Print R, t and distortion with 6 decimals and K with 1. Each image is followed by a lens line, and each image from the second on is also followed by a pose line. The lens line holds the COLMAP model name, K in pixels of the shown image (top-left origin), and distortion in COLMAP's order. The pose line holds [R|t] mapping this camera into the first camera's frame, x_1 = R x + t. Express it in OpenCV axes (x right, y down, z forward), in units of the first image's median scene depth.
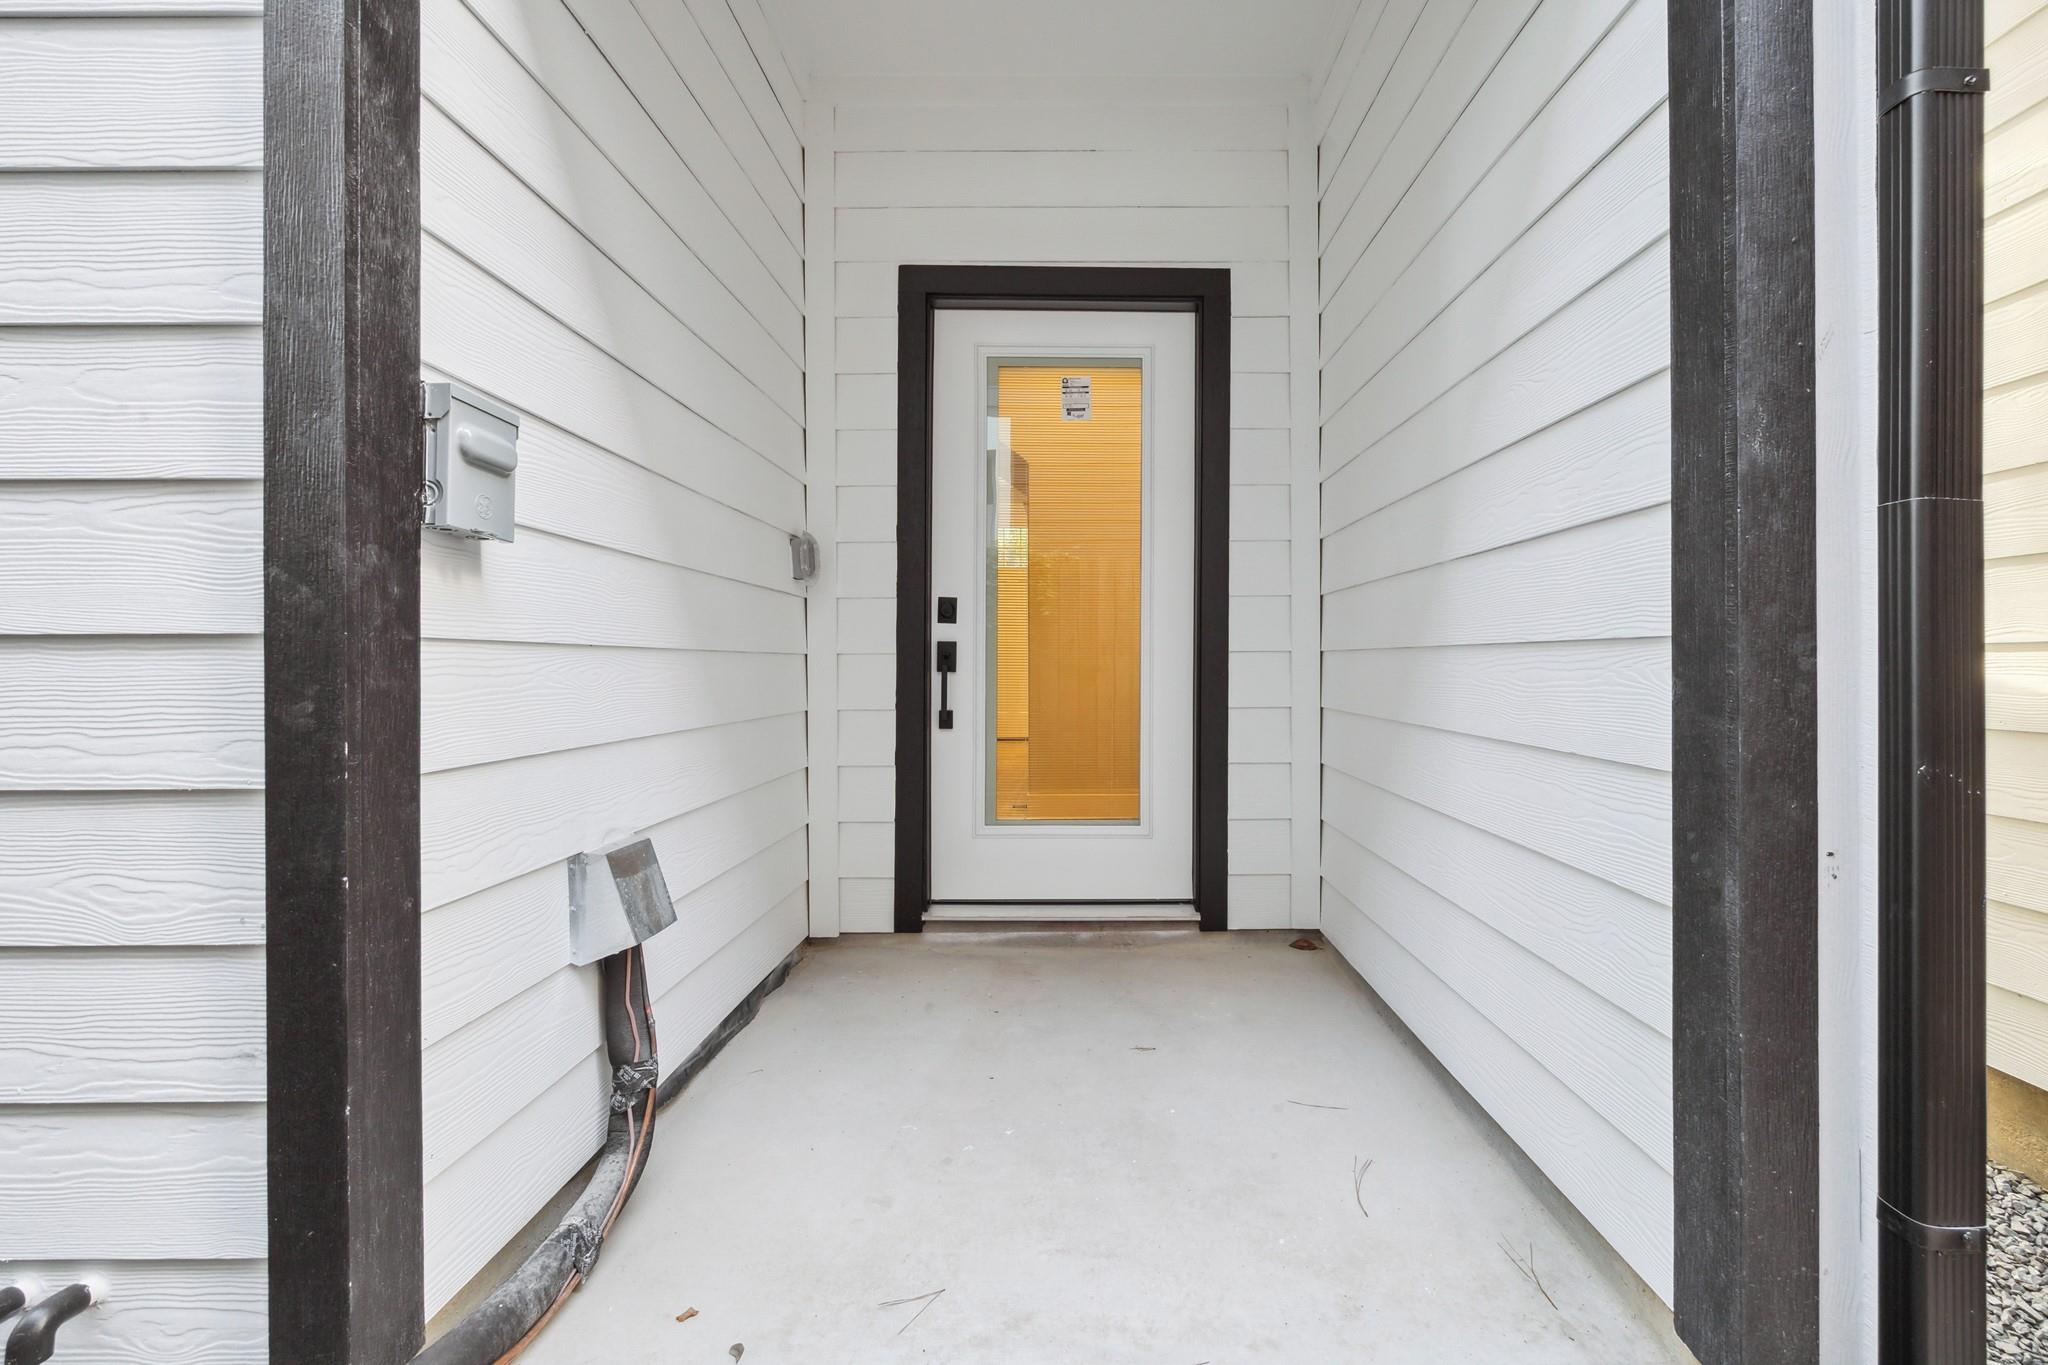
lens RADIAL K [[800.0, 0, 1026.1], [0, 800.0, 667.5], [0, 0, 1]] dist [0.000236, -0.000030]
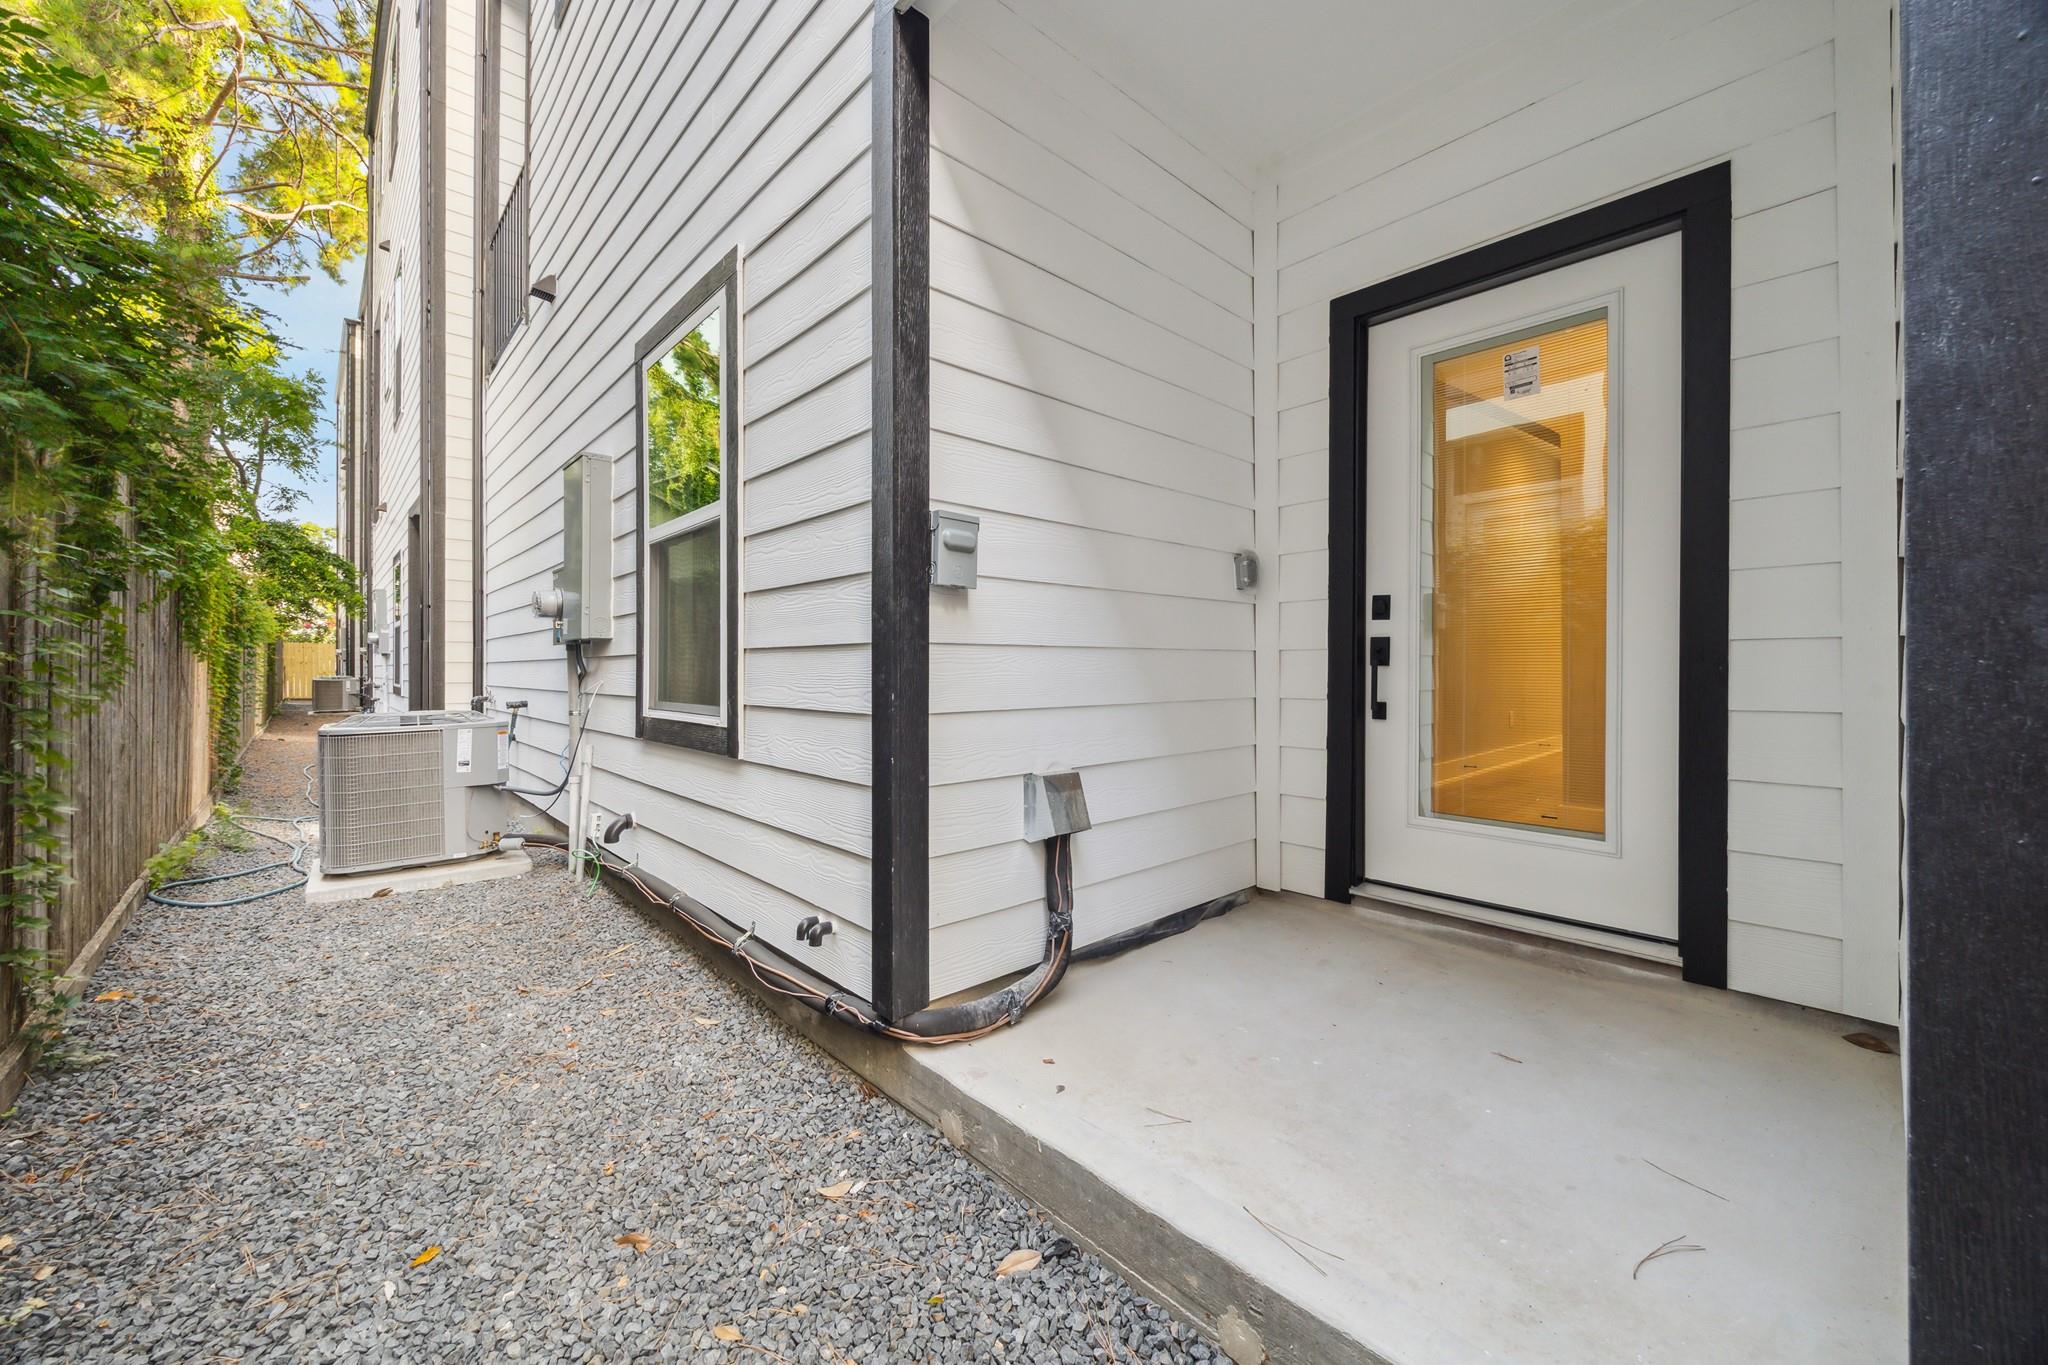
lens RADIAL K [[800.0, 0, 1035.3], [0, 800.0, 668.8], [0, 0, 1]] dist [0.000236, -0.000030]
pose [[0.668170, 0.002599, -0.744004, 0.598473], [-0.003049, 0.999995, 0.000755, 0.015982], [0.744002, 0.001765, 0.668175, -0.074533]]
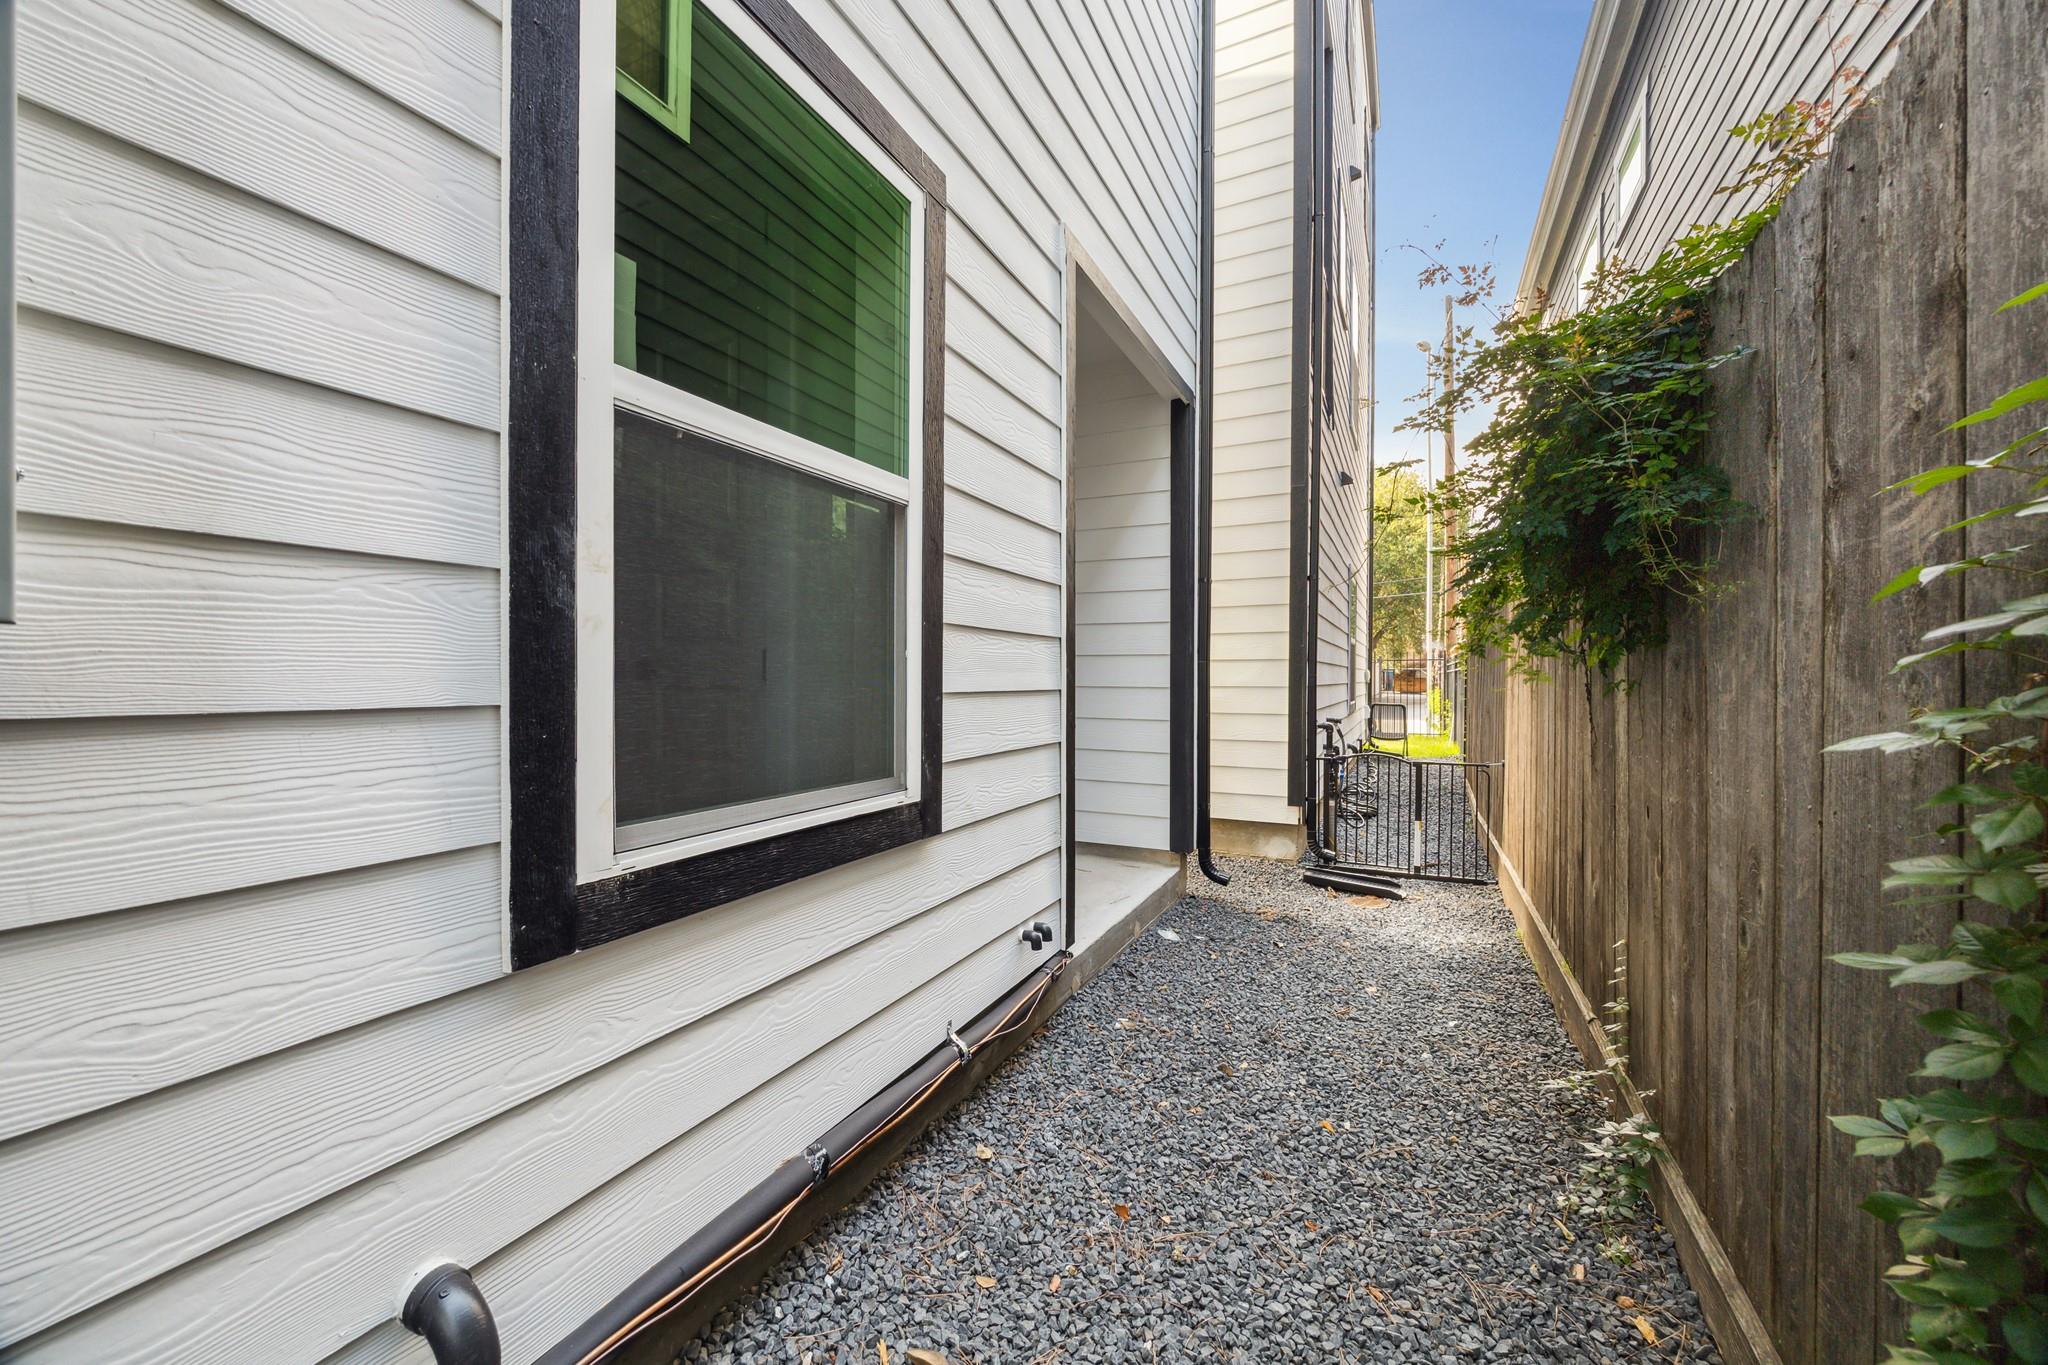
lens RADIAL K [[800.0, 0, 1026.7], [0, 800.0, 693.3], [0, 0, 1]] dist [0.000236, -0.000030]
pose [[0.439957, 0.005096, 0.898004, -2.327441], [0.003369, 0.999967, -0.007325, -0.008930], [-0.898013, 0.006249, 0.439925, -0.128334]]
